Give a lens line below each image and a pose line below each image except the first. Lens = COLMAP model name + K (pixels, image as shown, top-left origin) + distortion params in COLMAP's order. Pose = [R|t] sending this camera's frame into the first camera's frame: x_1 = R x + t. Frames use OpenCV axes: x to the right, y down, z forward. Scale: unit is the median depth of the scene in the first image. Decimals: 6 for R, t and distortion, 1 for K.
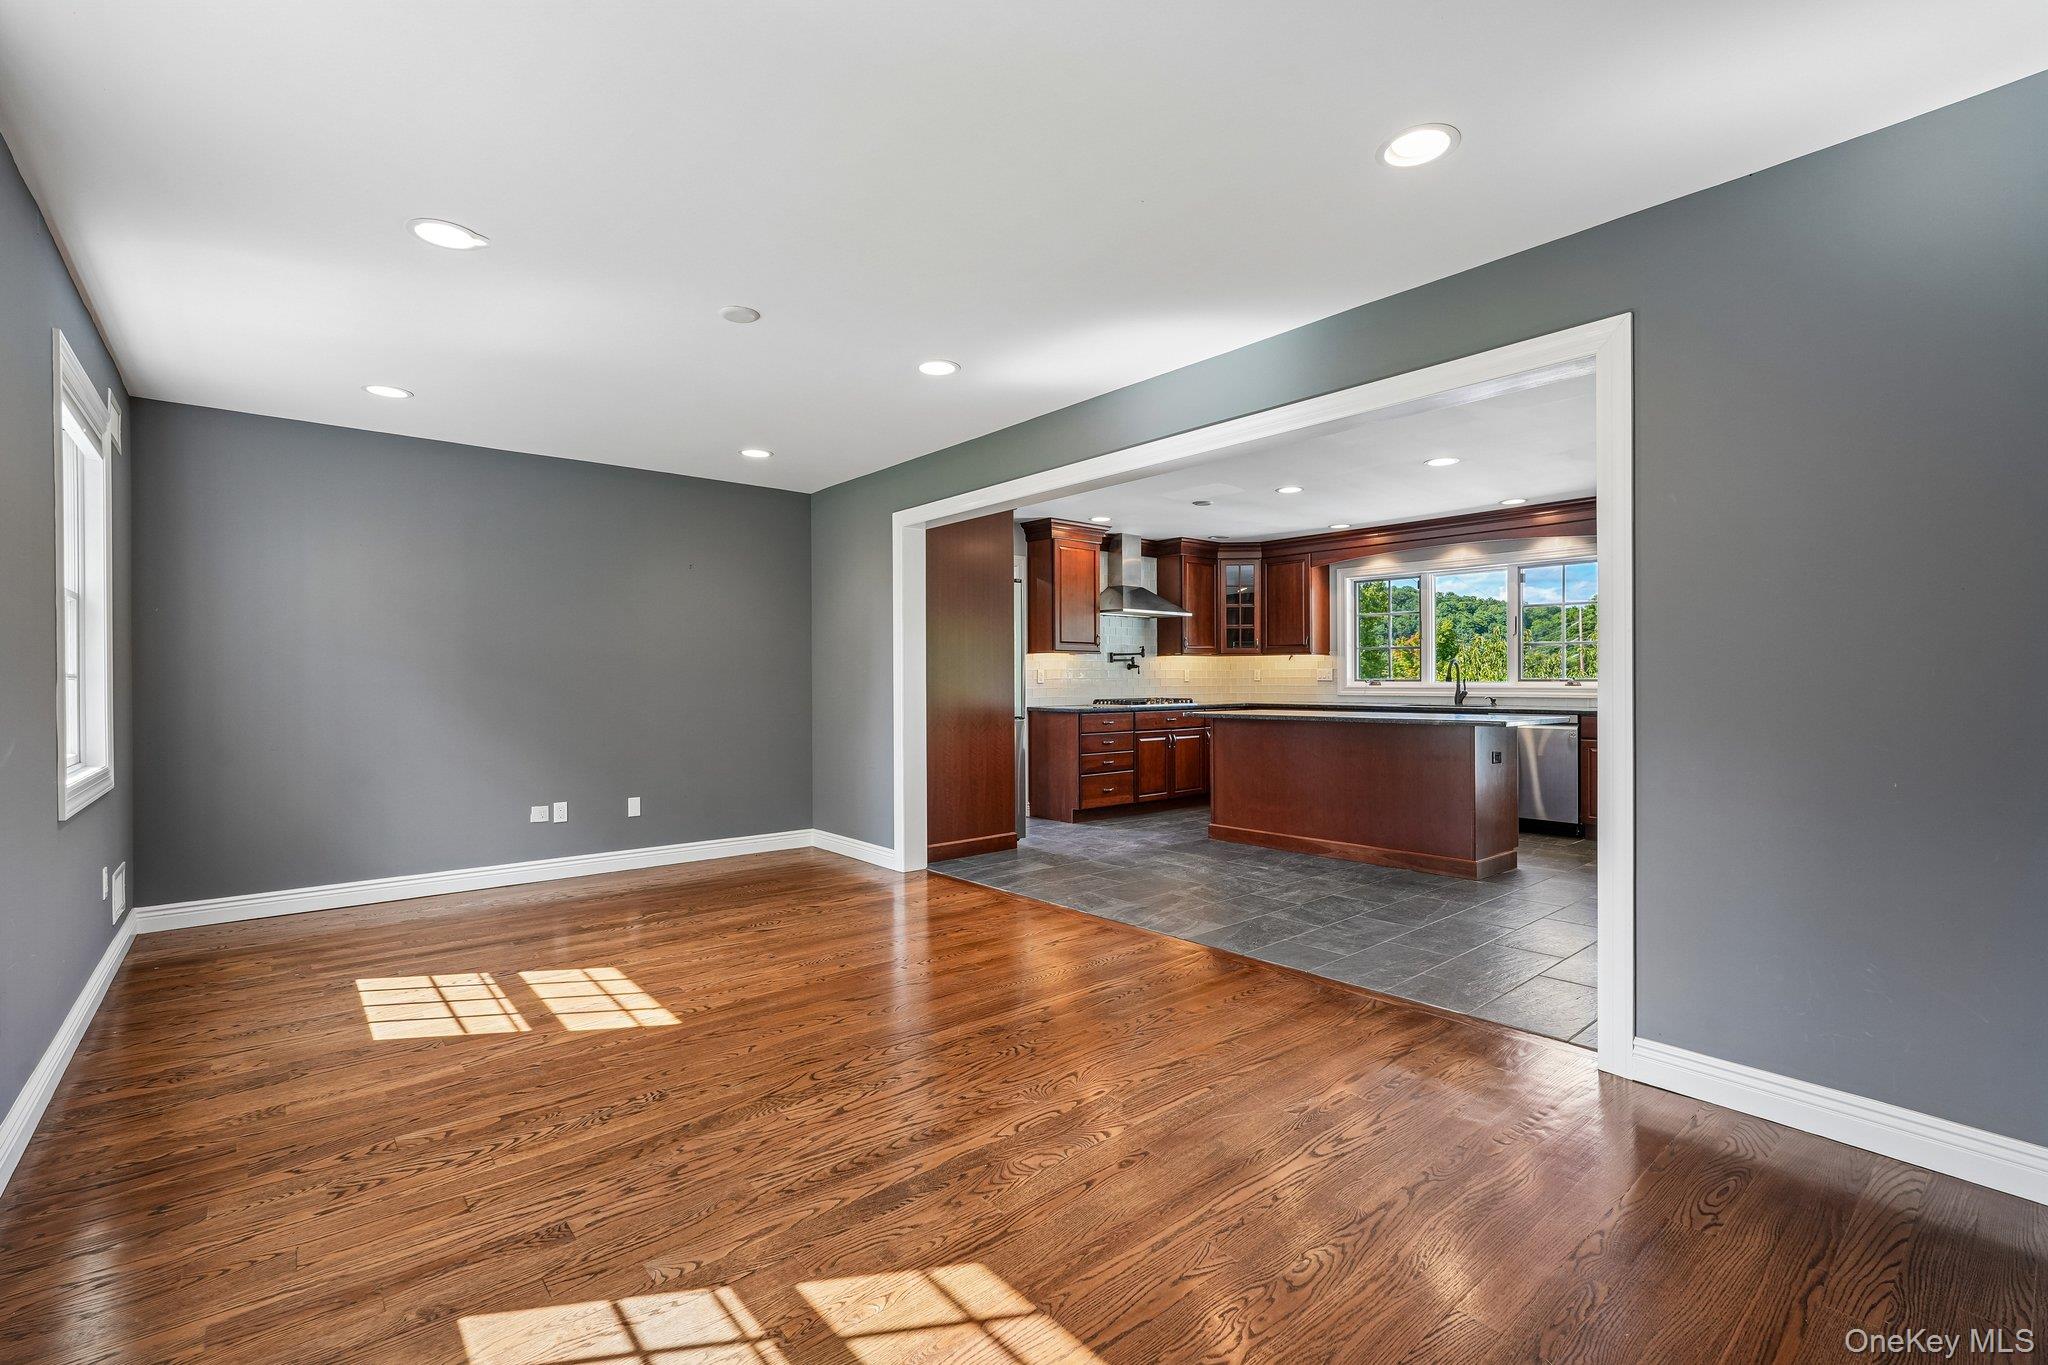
lens RADIAL K [[901.3, 0, 1024.5], [0, 901.3, 675.0], [0, 0, 1]] dist [-0.005651, 0.003698]
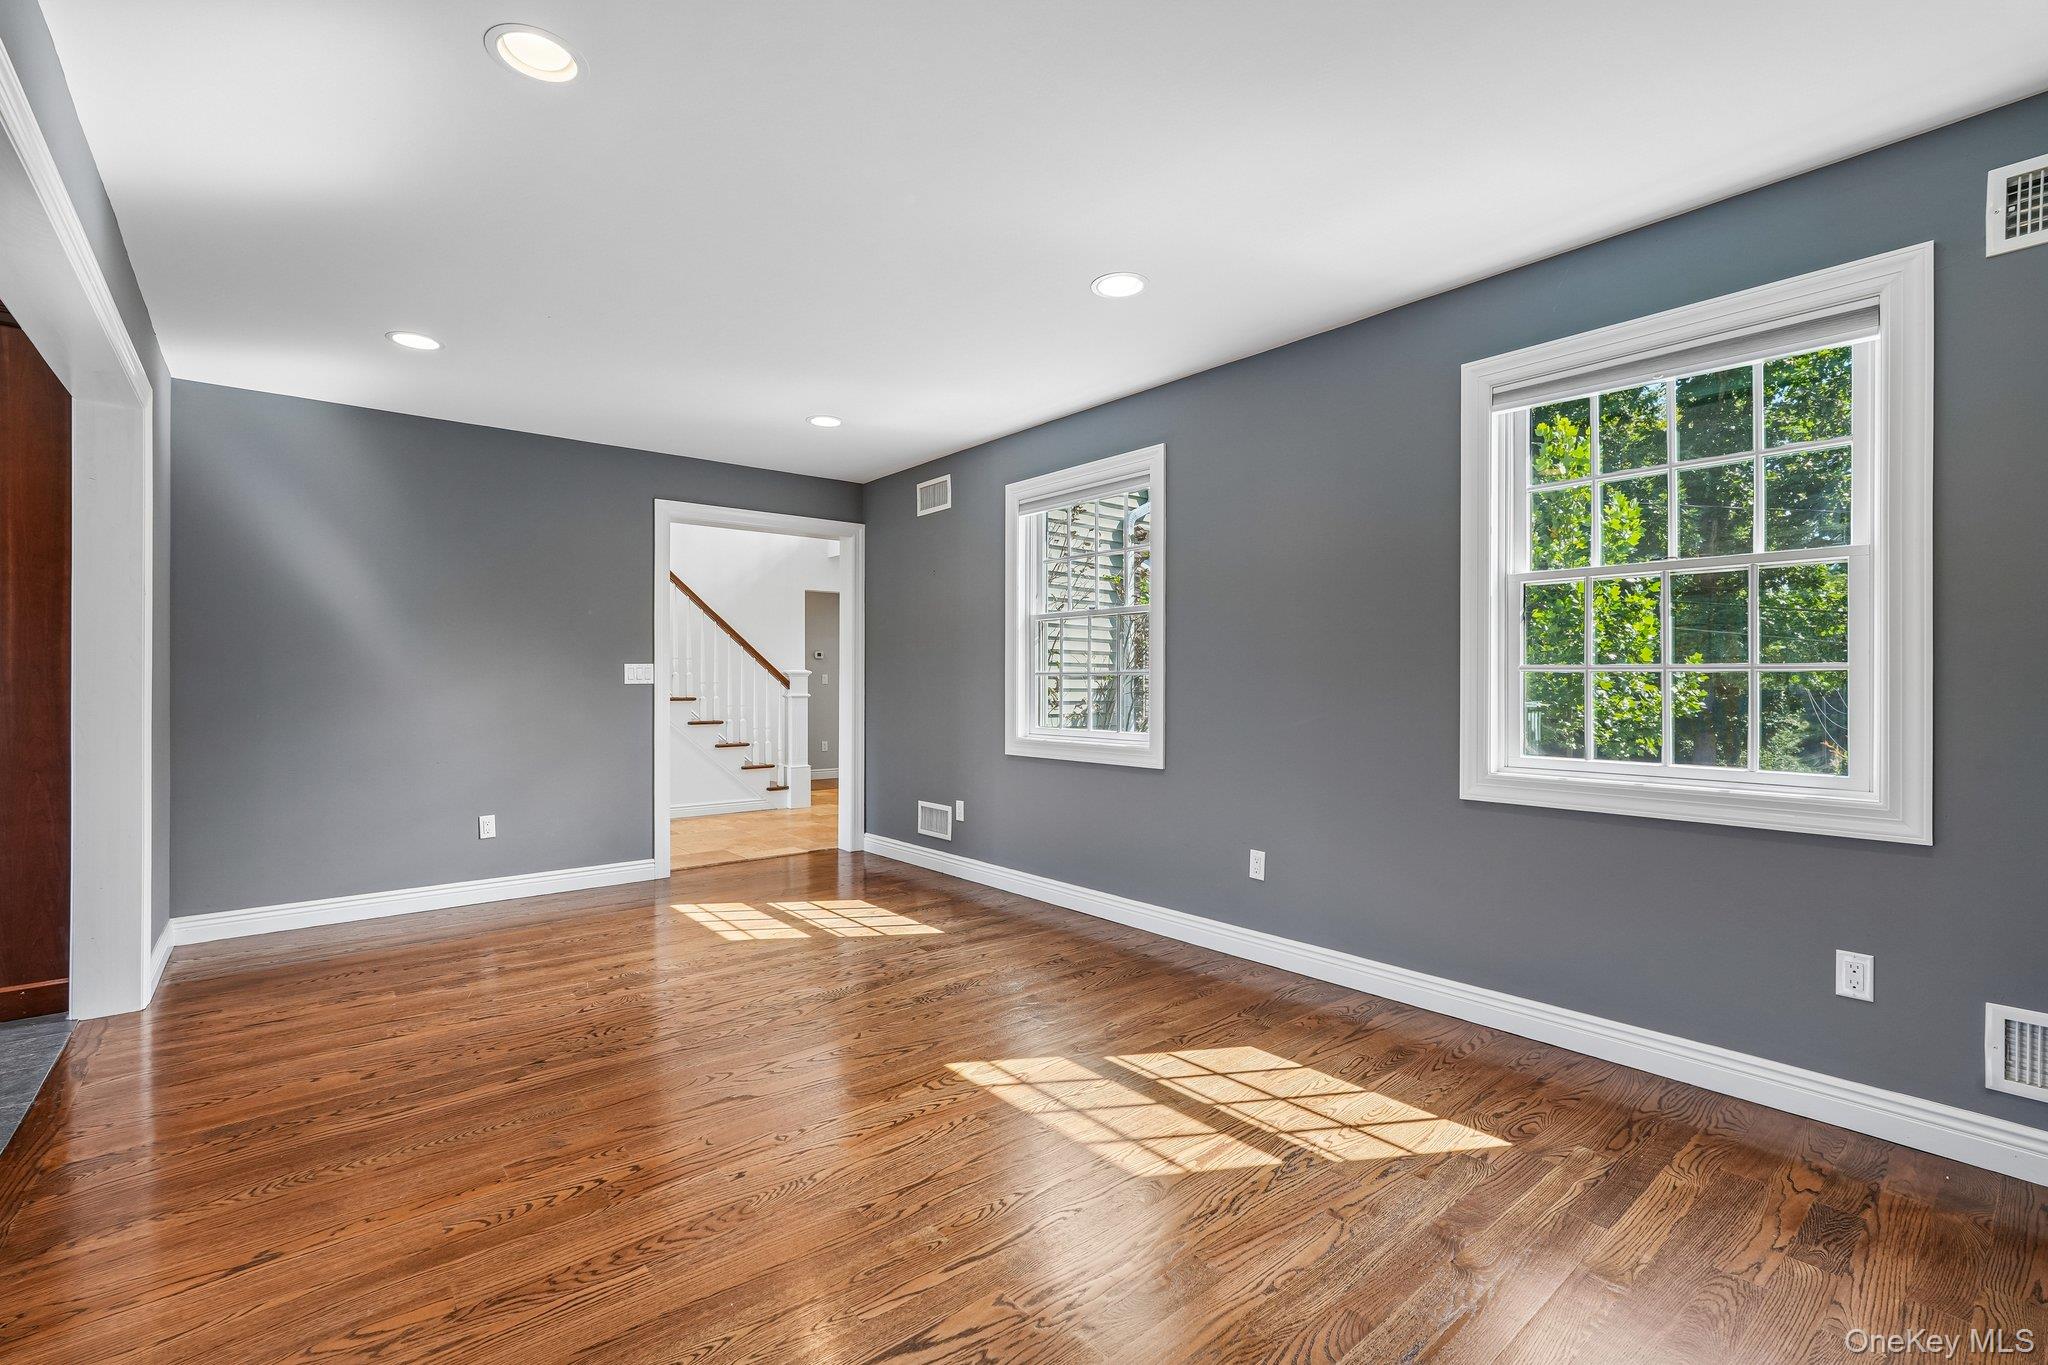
lens RADIAL K [[901.3, 0, 1024.5], [0, 901.3, 675.0], [0, 0, 1]] dist [-0.005651, 0.003698]
pose [[-0.999940, 0.008414, 0.007034, -0.429323], [0.008329, 0.999892, -0.012069, 0.014234], [-0.007134, -0.012009, -0.999902, 1.732786]]
